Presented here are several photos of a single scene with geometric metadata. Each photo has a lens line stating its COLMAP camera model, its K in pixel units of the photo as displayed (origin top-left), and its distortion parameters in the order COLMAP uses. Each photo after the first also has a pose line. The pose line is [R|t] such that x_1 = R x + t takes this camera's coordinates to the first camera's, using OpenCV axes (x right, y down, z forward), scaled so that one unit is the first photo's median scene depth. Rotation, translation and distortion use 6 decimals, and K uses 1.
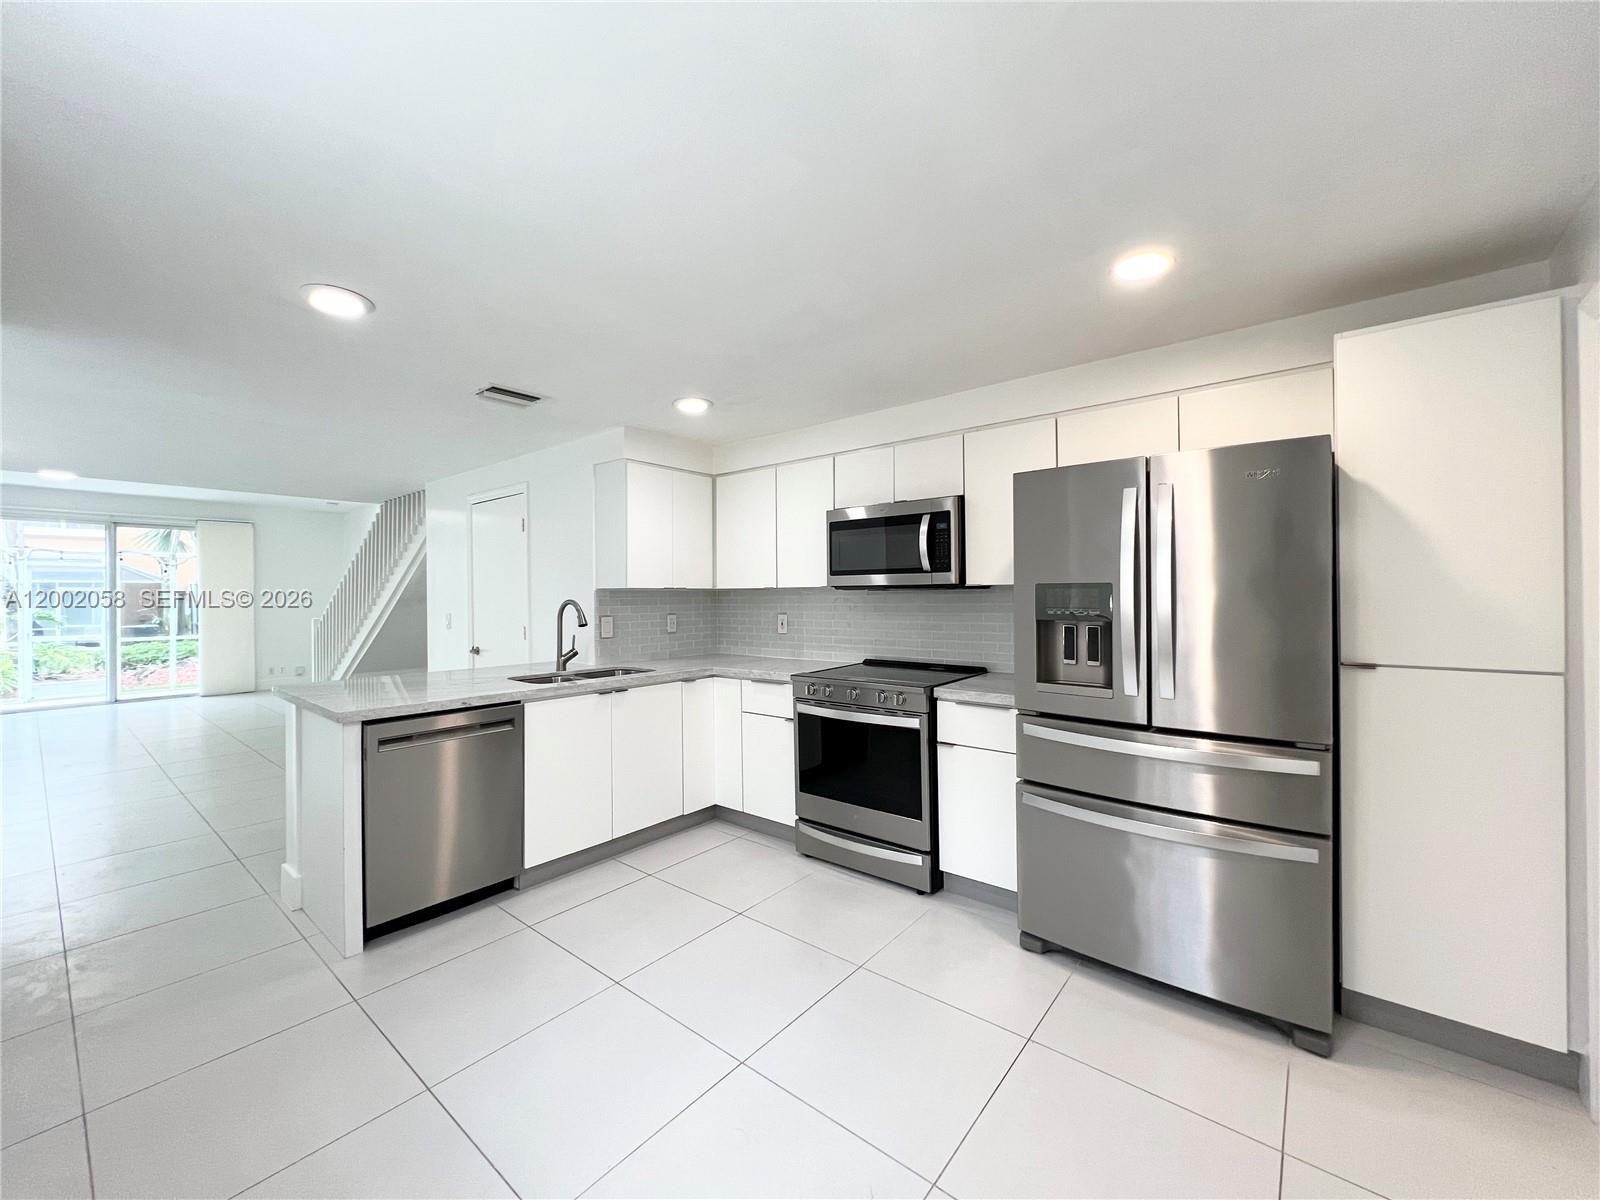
lens RADIAL K [[640.6, 0, 796.3], [0, 640.6, 594.9], [0, 0, 1]] dist [-0.000412, 0.000942]
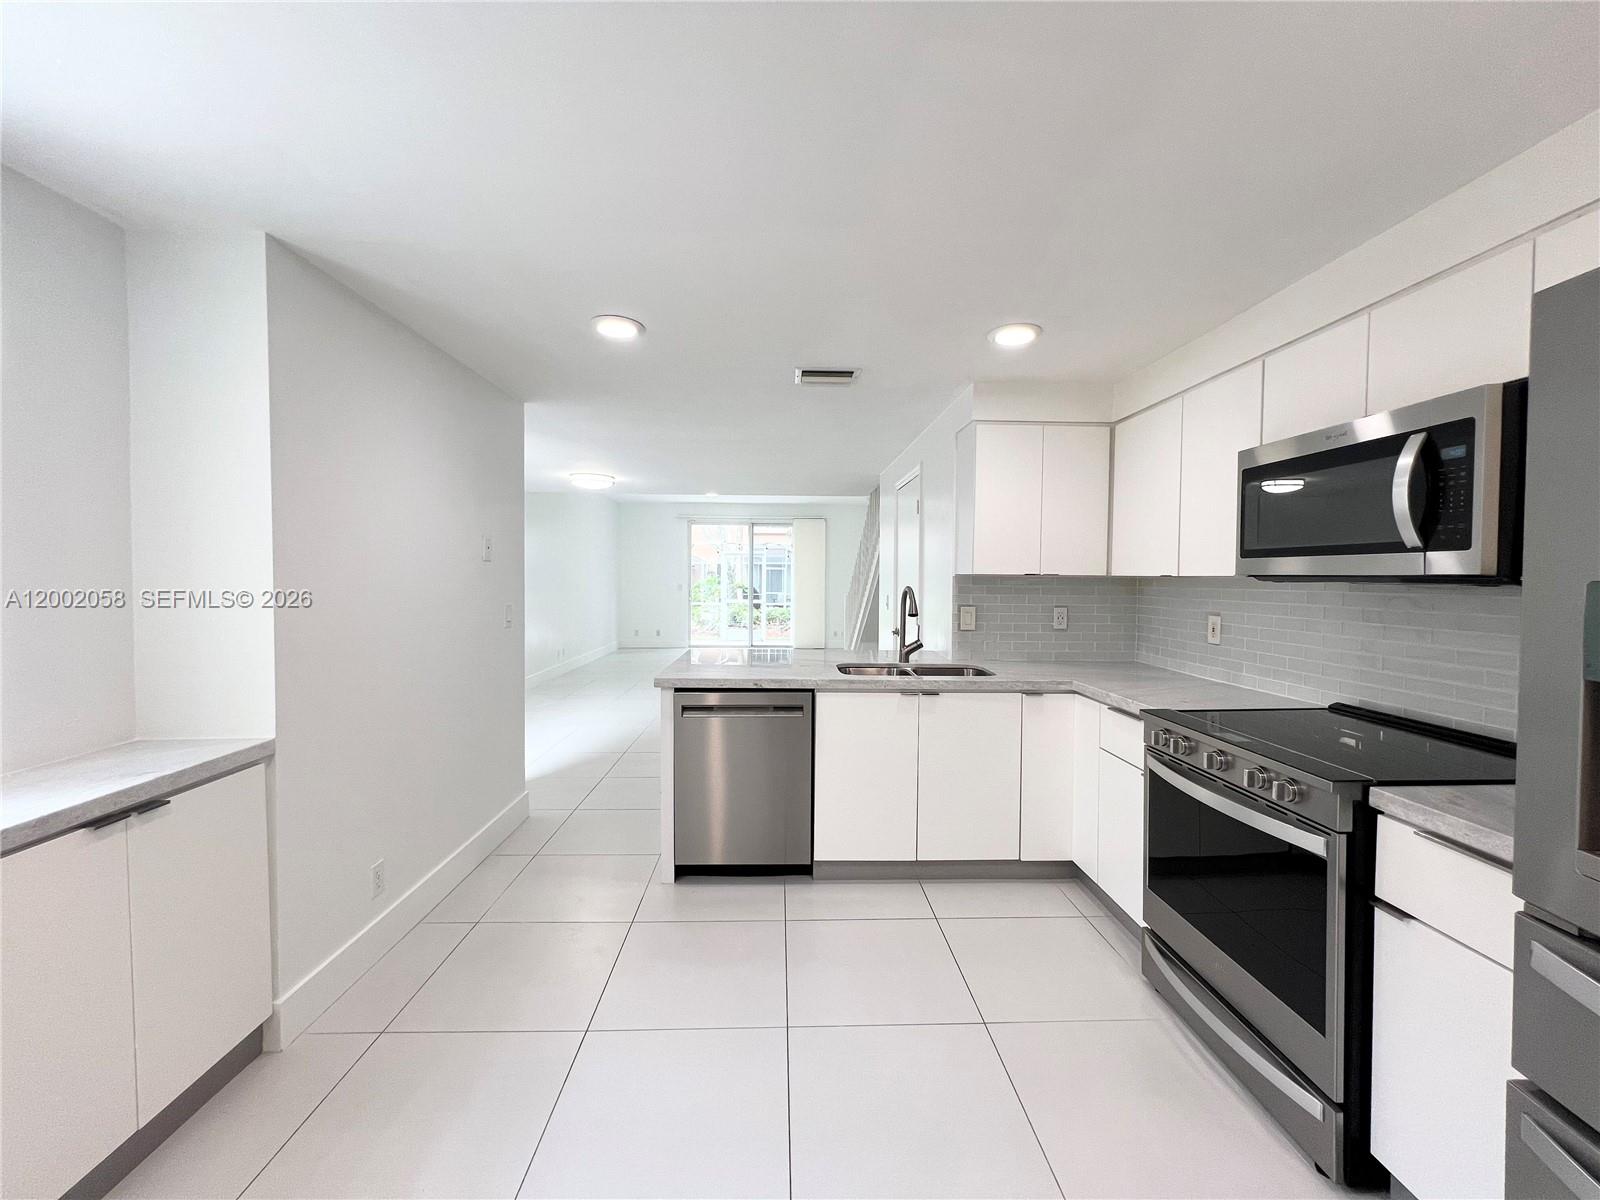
lens RADIAL K [[640.6, 0, 796.6], [0, 640.6, 593.9], [0, 0, 1]] dist [-0.000412, 0.000942]
pose [[0.659144, 0.034313, -0.751234, 0.238613], [-0.012847, 0.999327, 0.034373, -0.011577], [0.751907, -0.013006, 0.659141, 0.286235]]
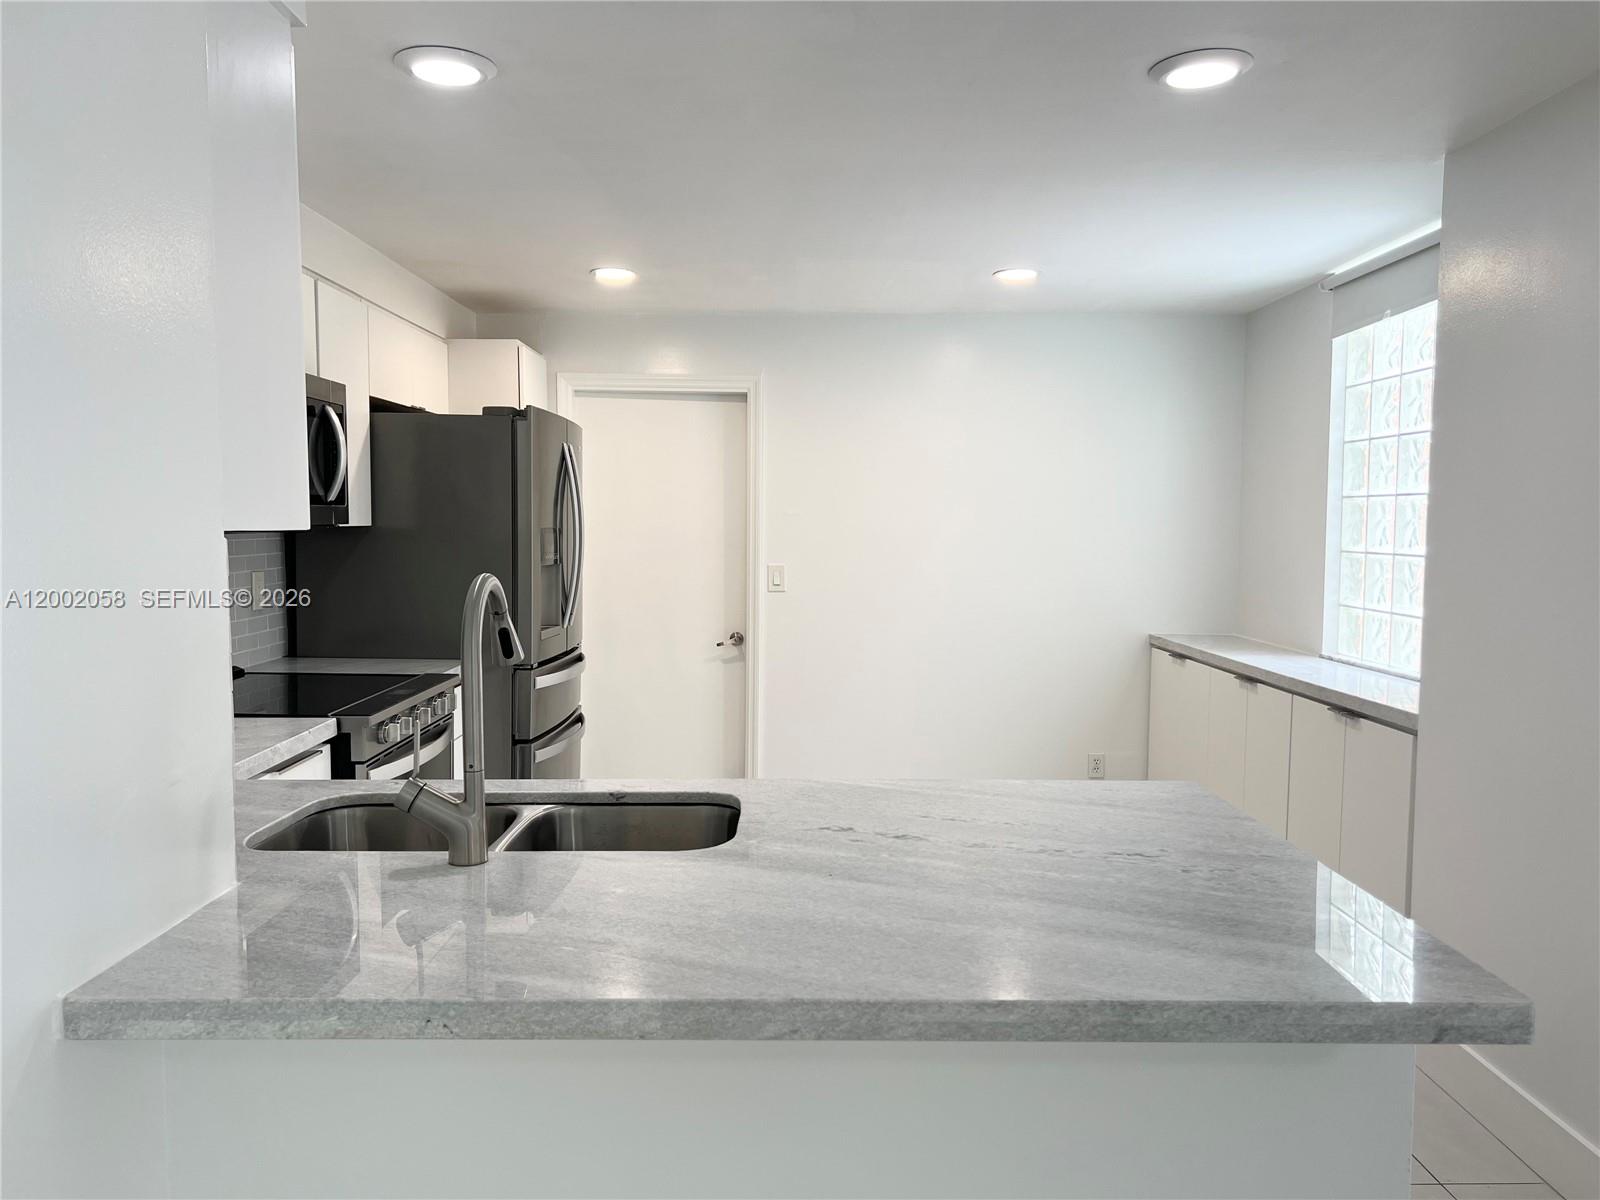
lens RADIAL K [[1213.4, 0, 797.3], [0, 1213.4, 593.9], [0, 0, 1]] dist [0.065758, 0.000815]
pose [[-0.644541, -0.040118, 0.763517, -0.857065], [0.003329, 0.998466, 0.055273, -0.012646], [-0.764563, 0.038167, -0.643418, 1.274378]]
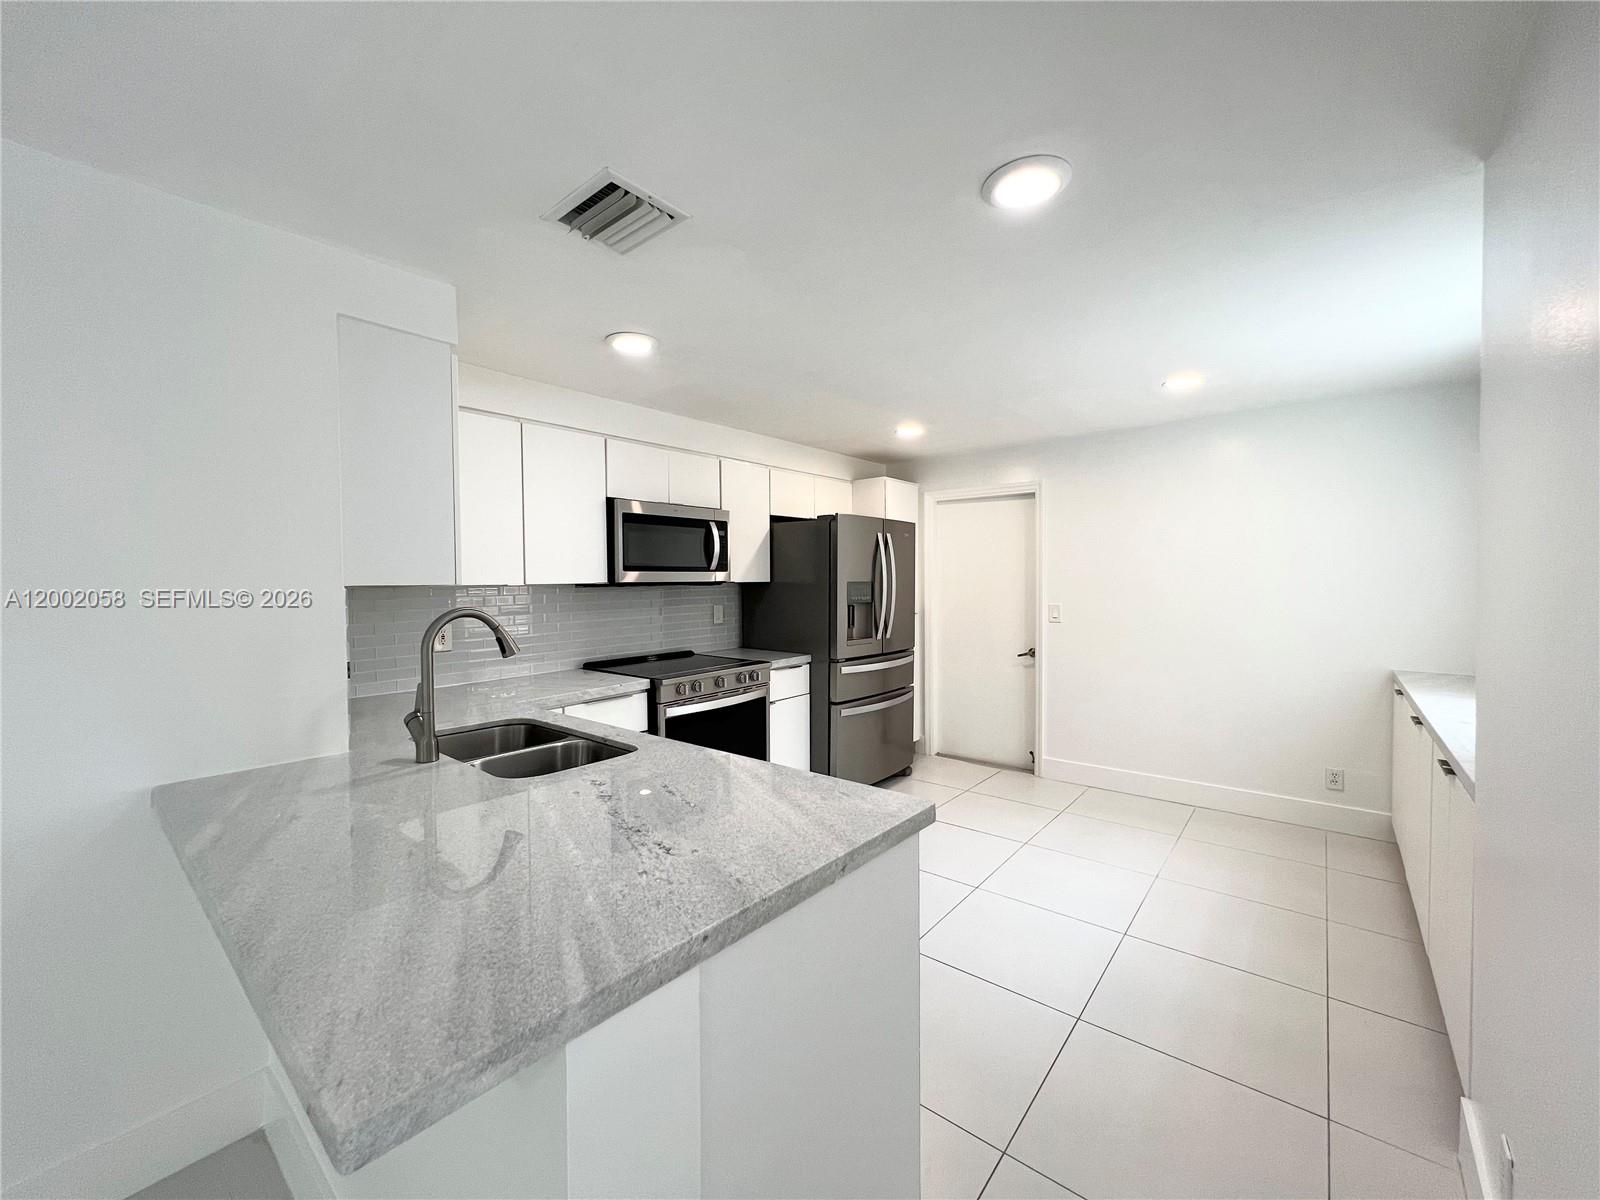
lens RADIAL K [[640.6, 0, 794.4], [0, 640.6, 598.6], [0, 0, 1]] dist [-0.000412, 0.000942]
pose [[0.005146, -0.018043, 0.999824, -0.877265], [0.014176, 0.999738, 0.017968, -0.003735], [-0.999886, 0.014081, 0.005400, 0.767543]]
